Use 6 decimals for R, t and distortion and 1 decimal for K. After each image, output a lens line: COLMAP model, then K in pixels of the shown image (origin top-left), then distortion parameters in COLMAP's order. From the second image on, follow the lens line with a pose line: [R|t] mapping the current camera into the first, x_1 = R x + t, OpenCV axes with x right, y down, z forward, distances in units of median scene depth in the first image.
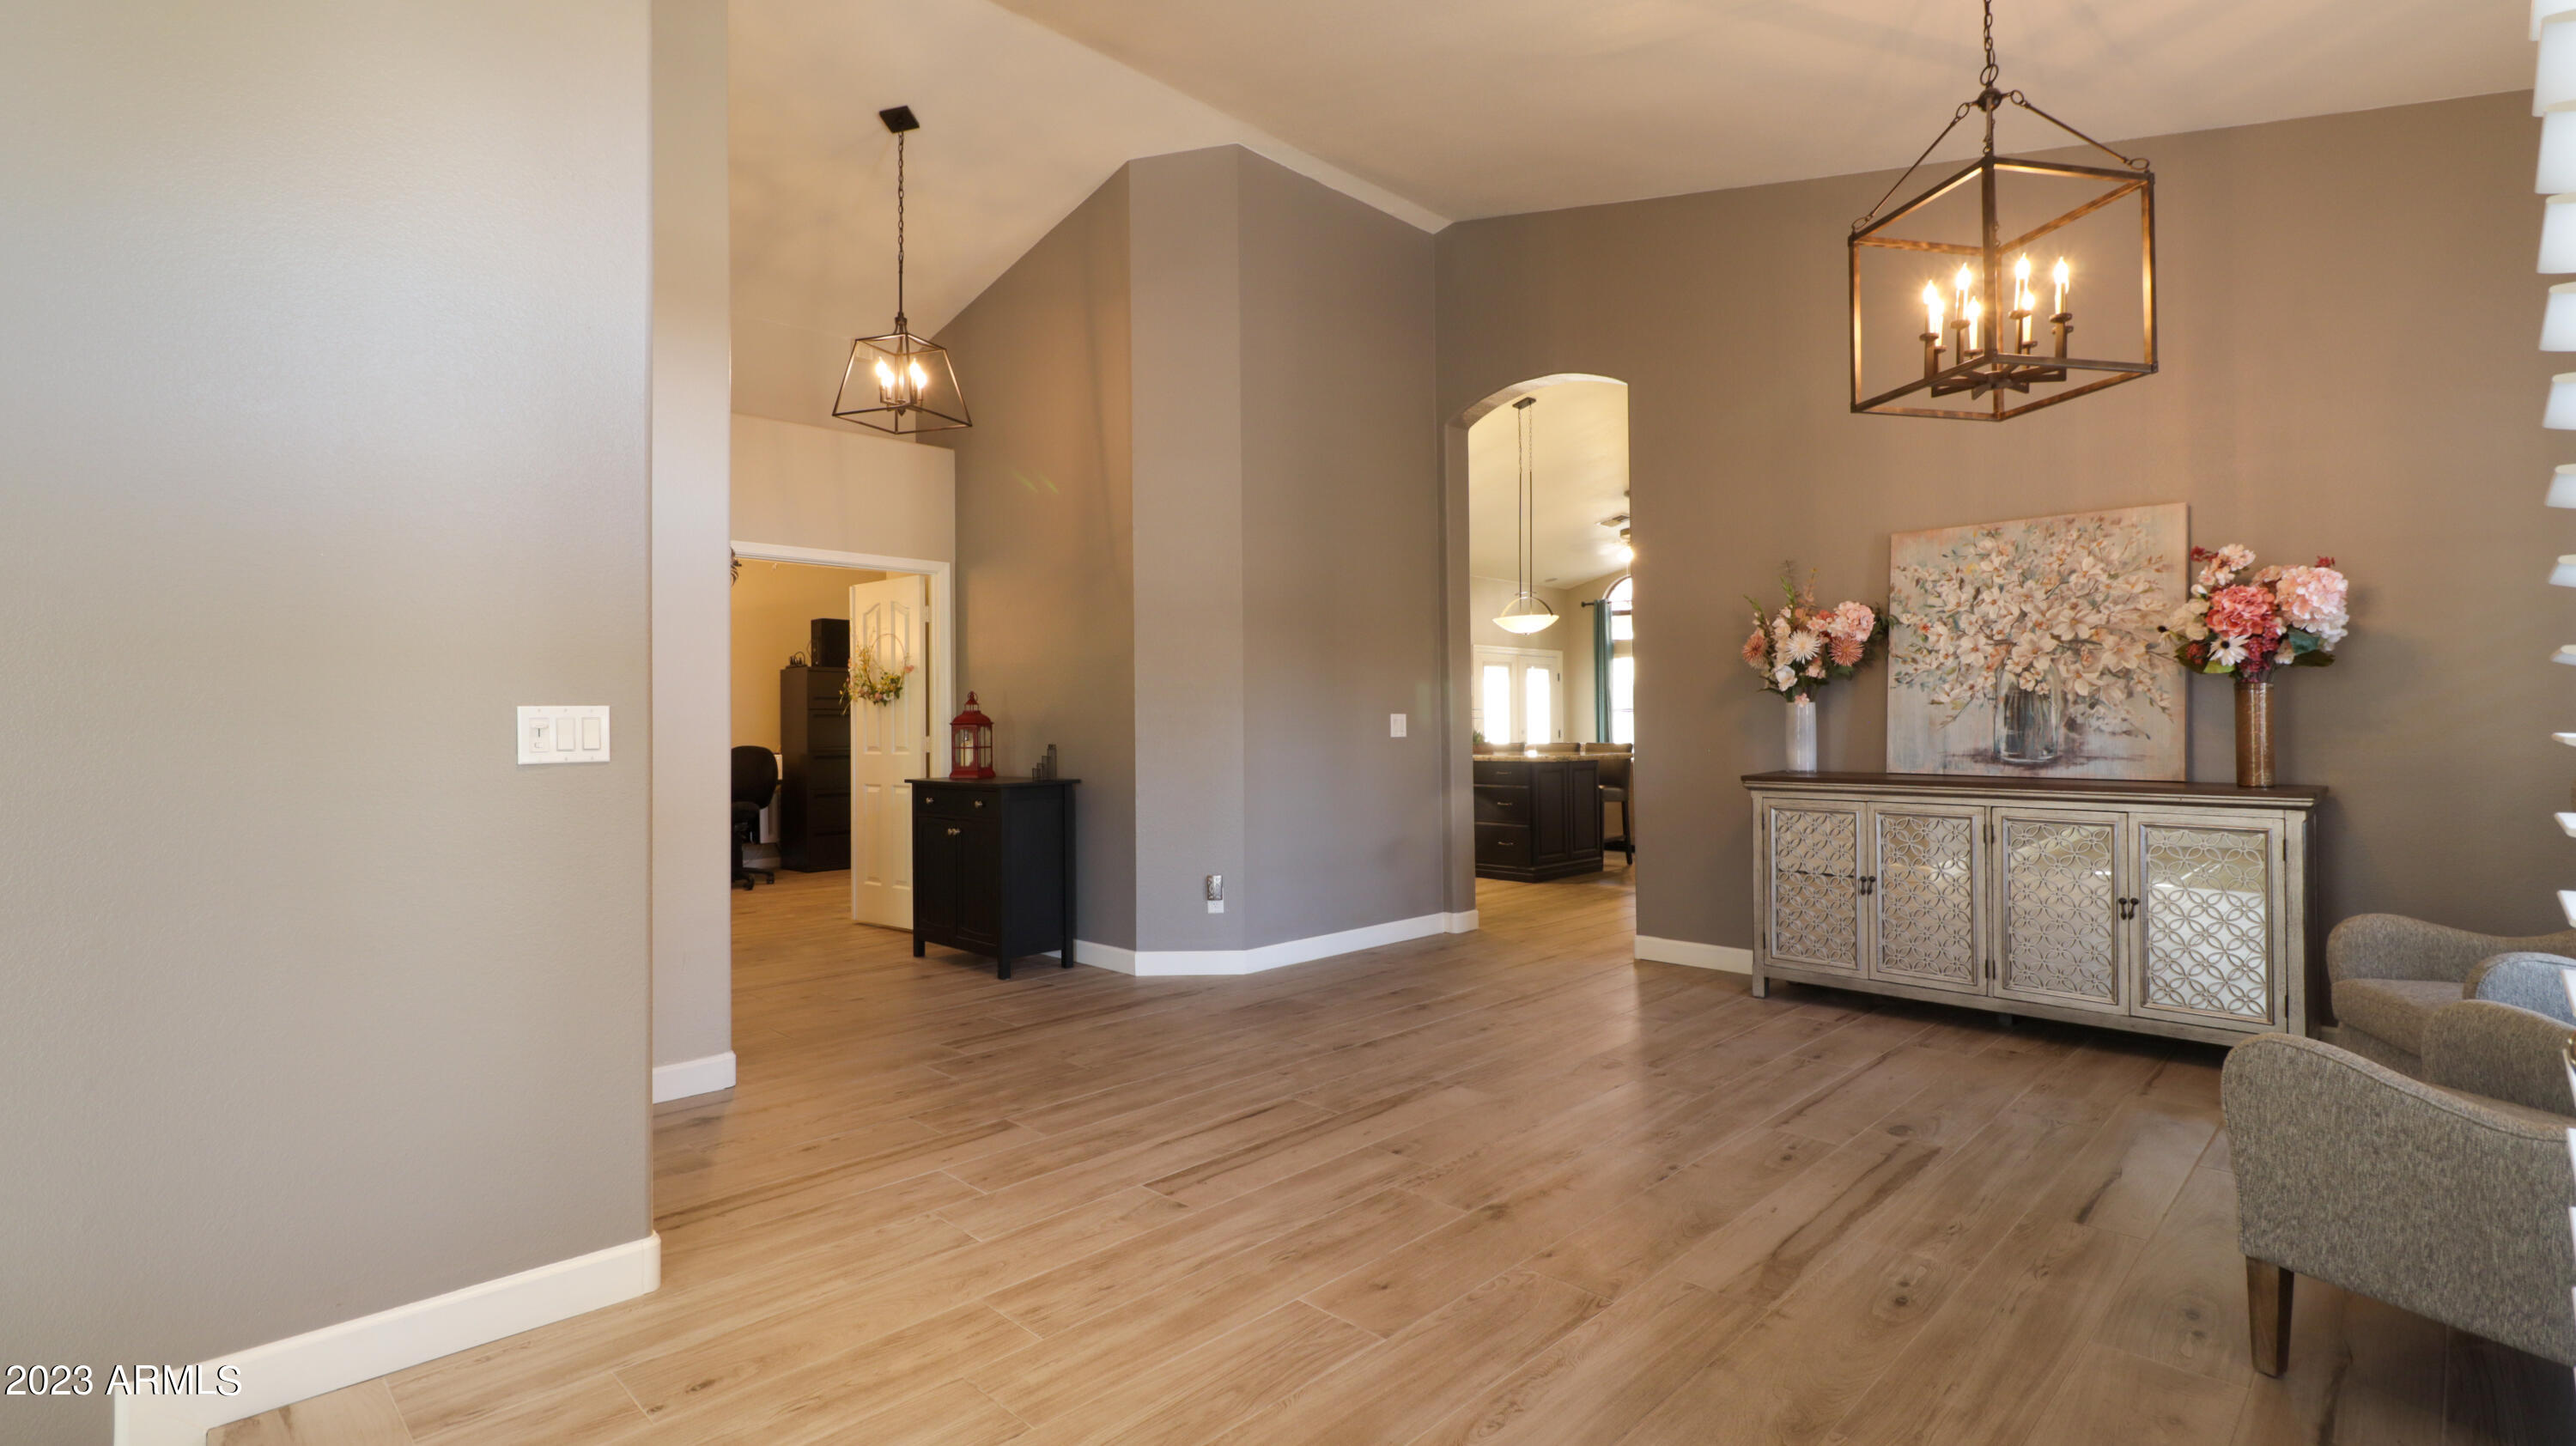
lens RADIAL K [[1182.0, 0, 1280.3], [0, 1182.0, 711.4], [0, 0, 1]] dist [0.001616, -0.001015]
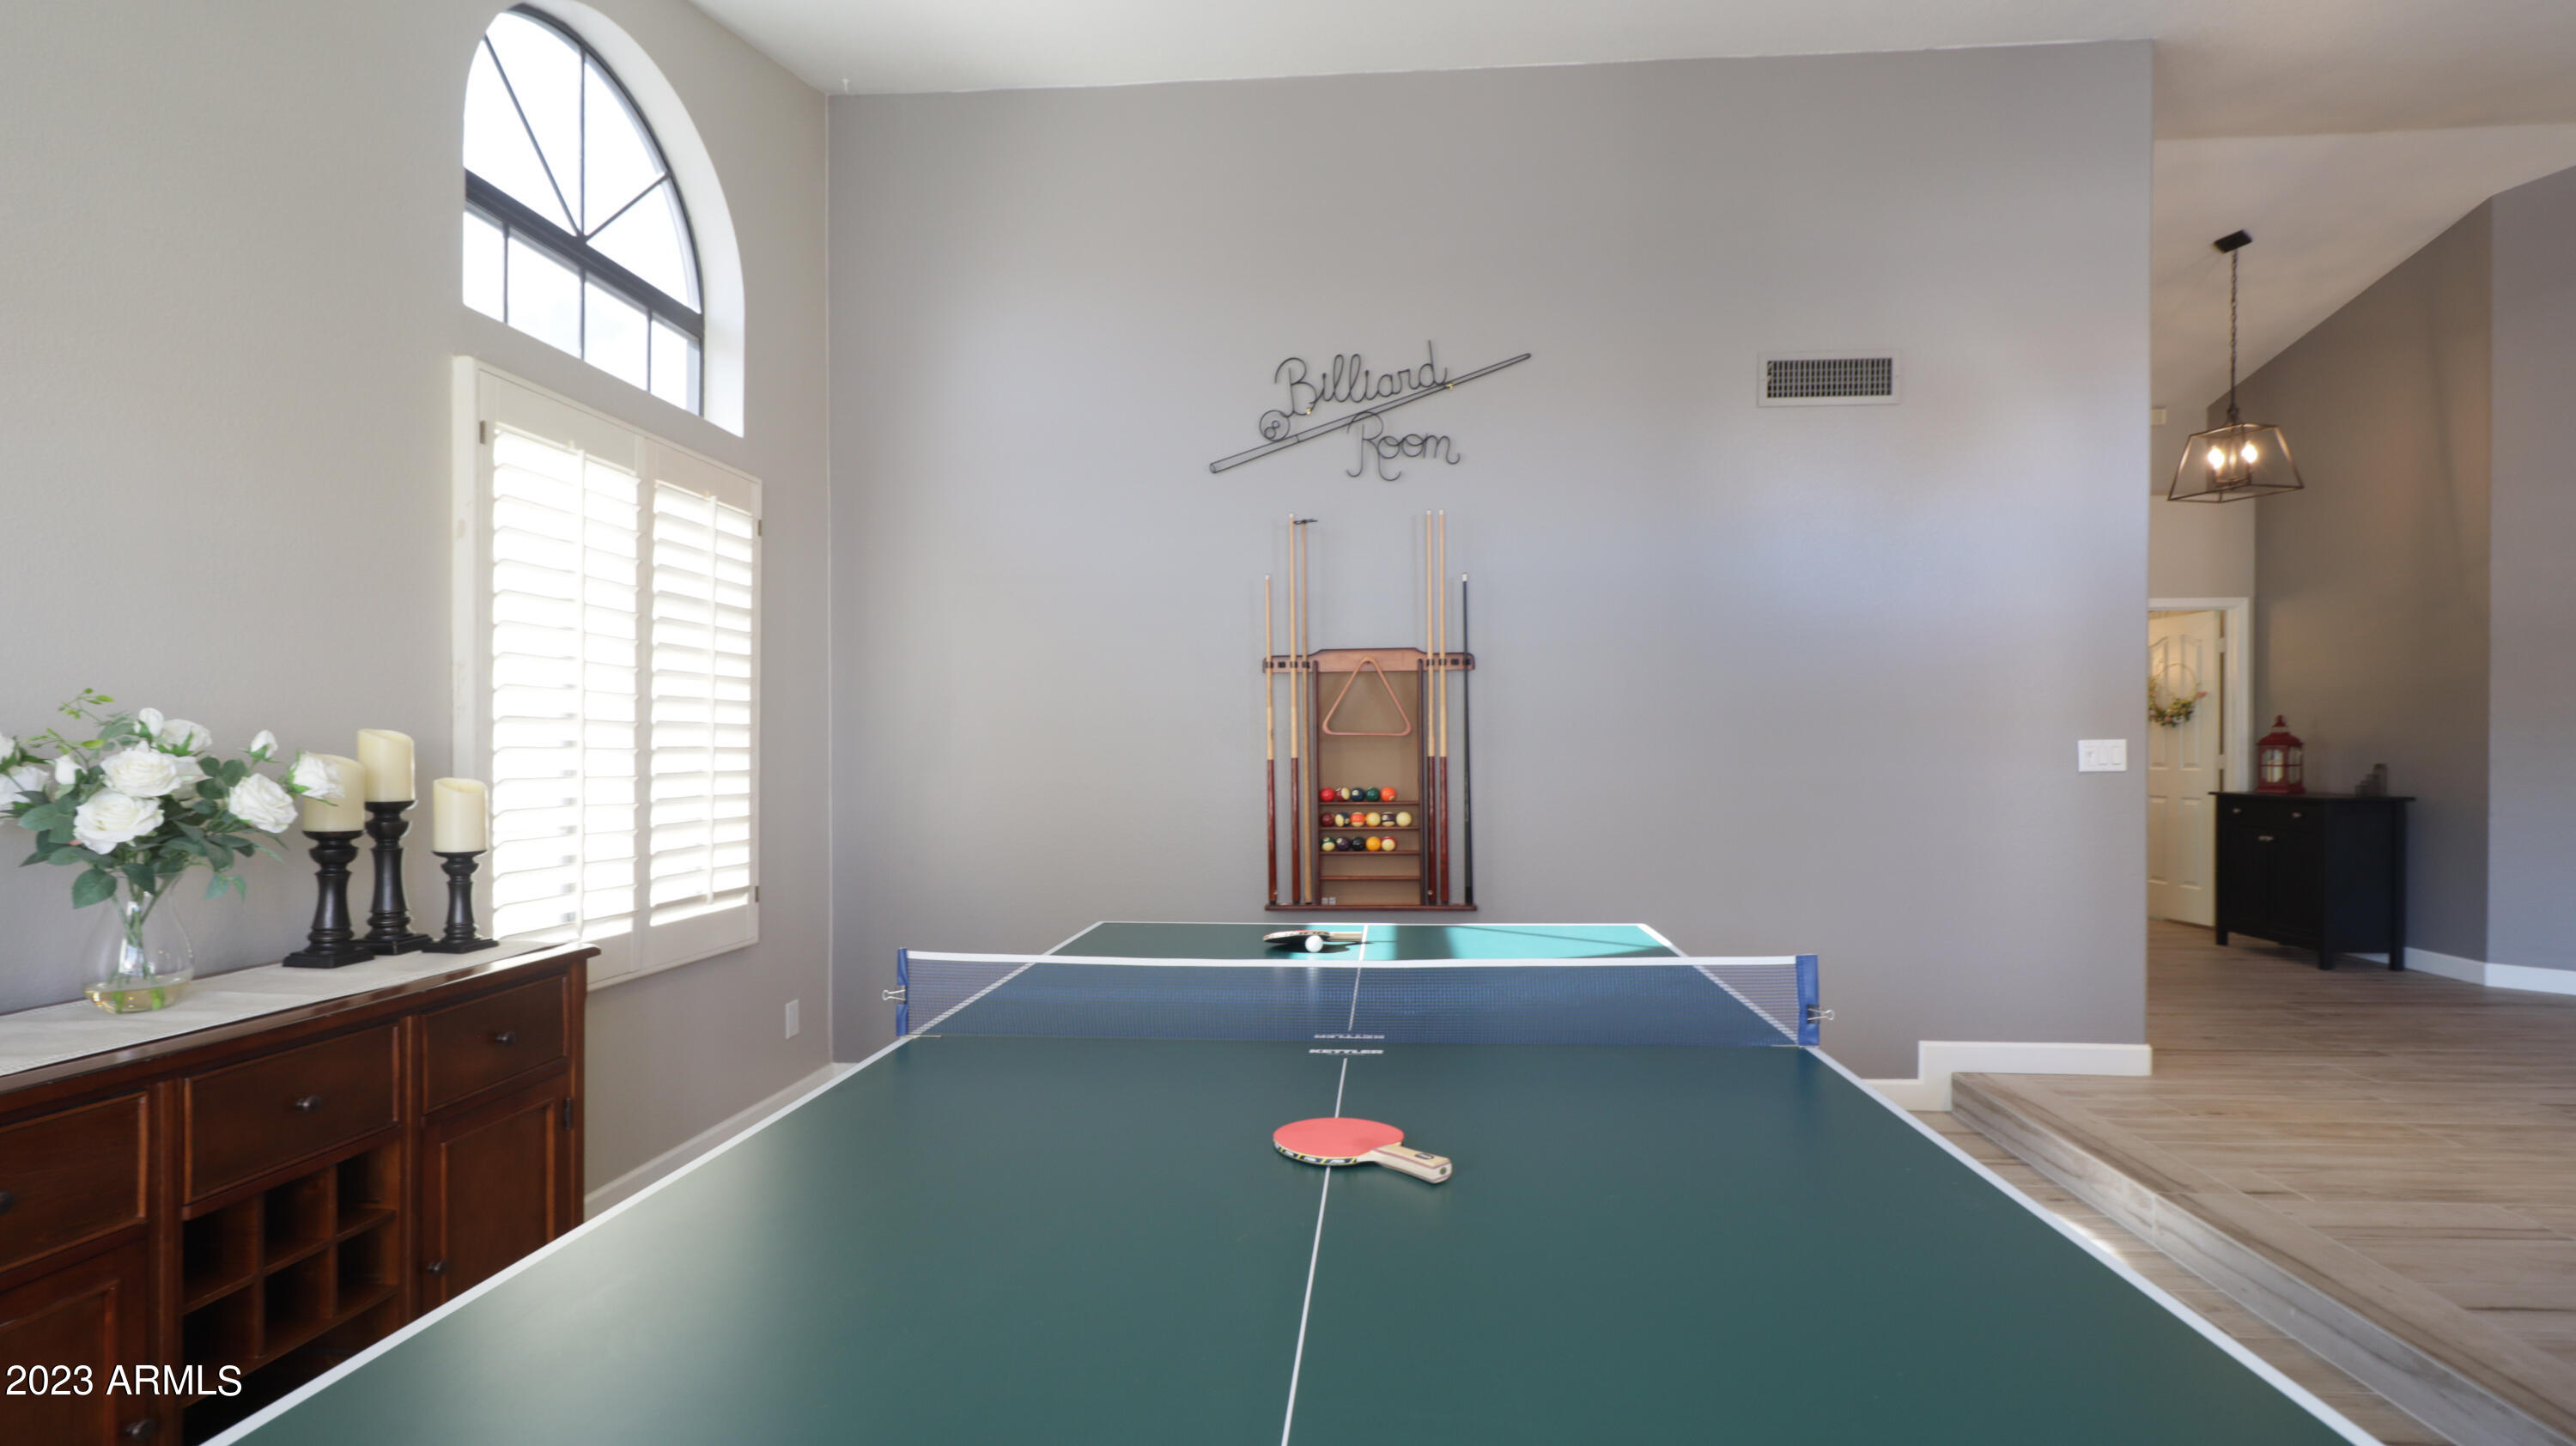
lens RADIAL K [[1182.0, 0, 1339.4], [0, 1182.0, 764.6], [0, 0, 1]] dist [0.001616, -0.001015]
pose [[0.658311, 0.018293, -0.752524, -0.005493], [0.007930, 0.999481, 0.031233, -0.013007], [0.752705, -0.026528, 0.657824, -0.439292]]
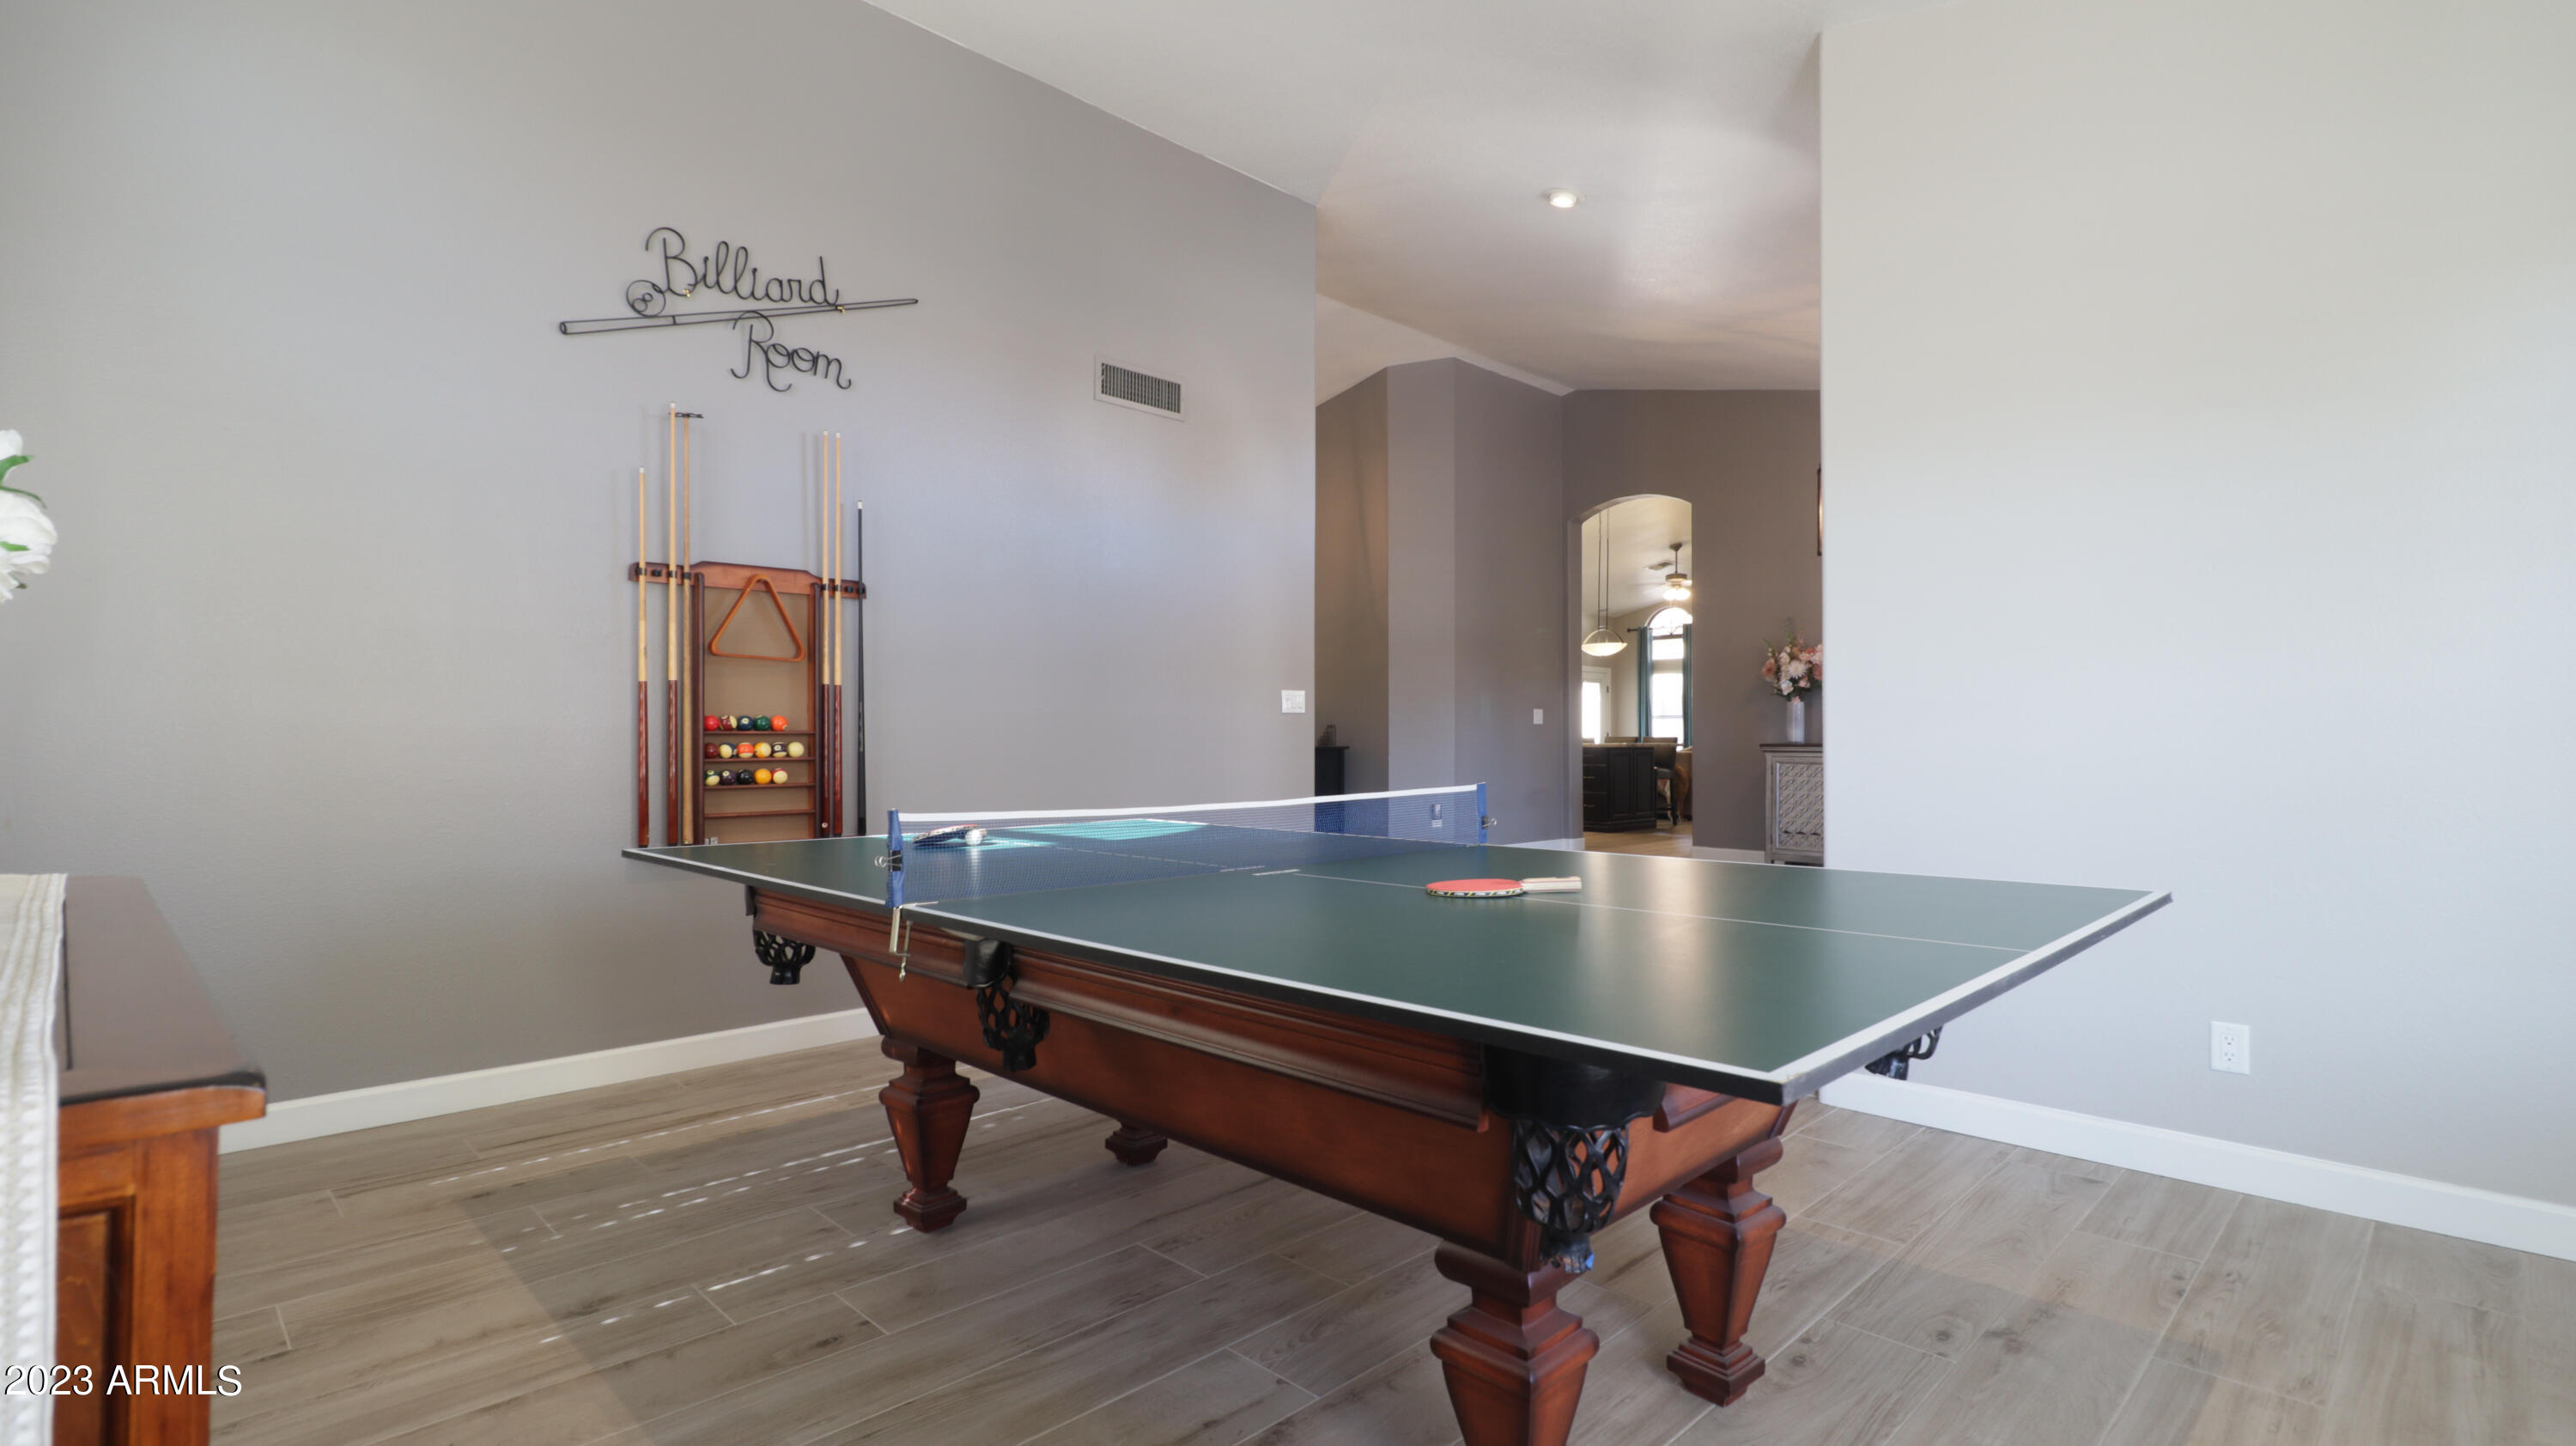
lens RADIAL K [[1182.0, 0, 1277.1], [0, 1182.0, 731.9], [0, 0, 1]] dist [0.001616, -0.001015]
pose [[0.999870, 0.010555, -0.012207, -0.251656], [-0.010469, 0.999920, 0.007121, 0.027646], [0.012282, -0.006993, 0.999900, -0.628678]]
